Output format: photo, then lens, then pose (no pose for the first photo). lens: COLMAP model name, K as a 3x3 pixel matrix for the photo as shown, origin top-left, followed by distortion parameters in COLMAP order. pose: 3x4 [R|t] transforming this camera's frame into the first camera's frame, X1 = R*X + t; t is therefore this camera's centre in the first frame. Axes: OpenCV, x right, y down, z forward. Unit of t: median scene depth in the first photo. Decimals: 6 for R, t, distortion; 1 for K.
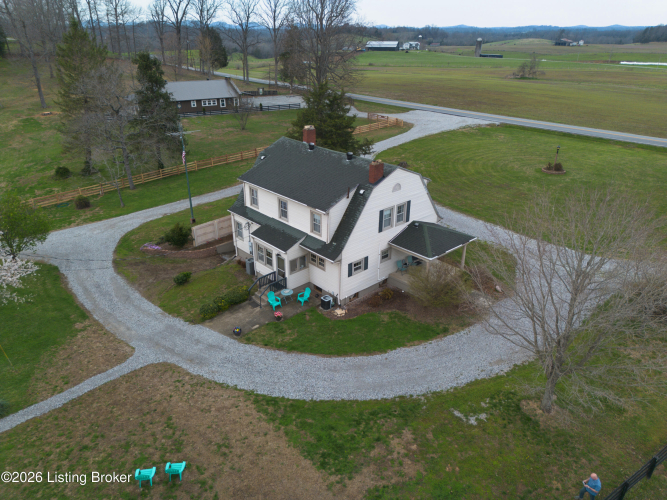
lens RADIAL K [[469.7, 0, 333.5], [0, 469.7, 250.0], [0, 0, 1]] dist [0.057885, -0.052977]
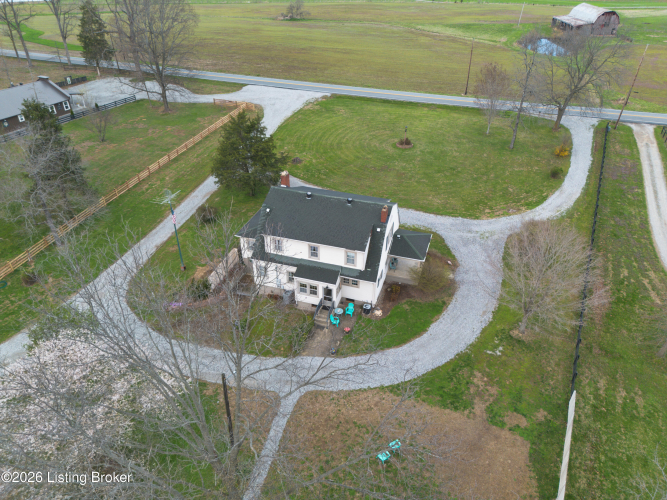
lens RADIAL K [[469.7, 0, 333.5], [0, 469.7, 250.0], [0, 0, 1]] dist [0.057885, -0.052977]
pose [[0.870790, -0.274560, 0.407849, -0.627450], [0.210551, 0.957878, 0.195290, -0.355477], [-0.444289, -0.084183, 0.891920, -0.209035]]
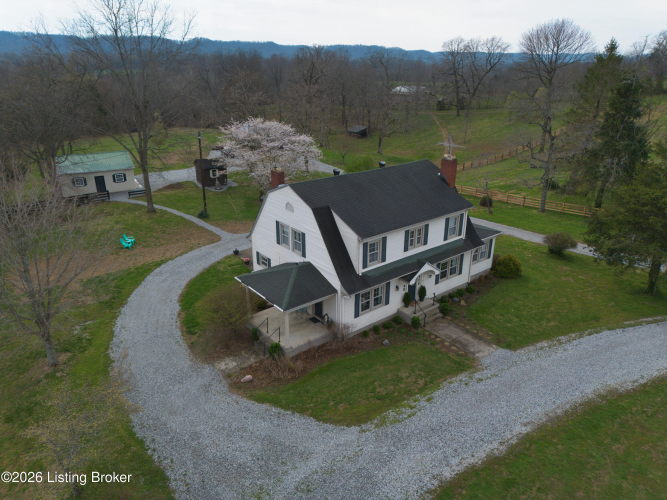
lens RADIAL K [[469.7, 0, 333.5], [0, 469.7, 250.0], [0, 0, 1]] dist [0.057885, -0.052977]
pose [[-0.064565, 0.365321, -0.928640, 0.992780], [-0.426629, 0.831146, 0.356629, -0.420278], [0.902119, 0.419210, 0.102193, 1.012035]]
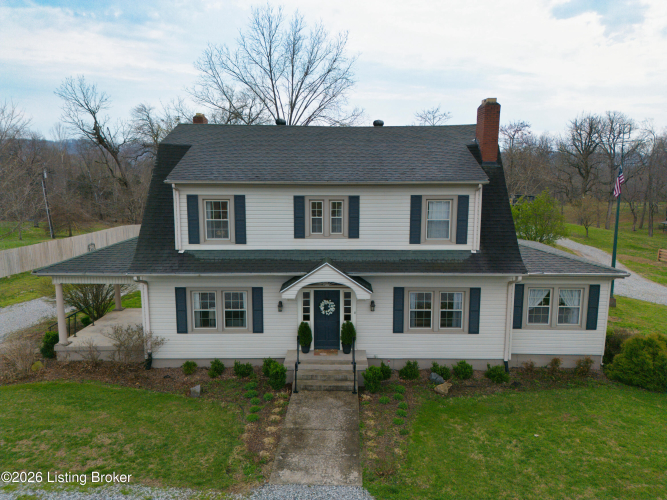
lens RADIAL K [[469.7, 0, 333.5], [0, 469.7, 250.0], [0, 0, 1]] dist [0.057885, -0.052977]
pose [[-0.677327, 0.110702, -0.727305, 0.467065], [-0.316305, 0.848753, 0.423757, -0.359174], [0.664213, 0.517073, -0.539867, 1.525832]]
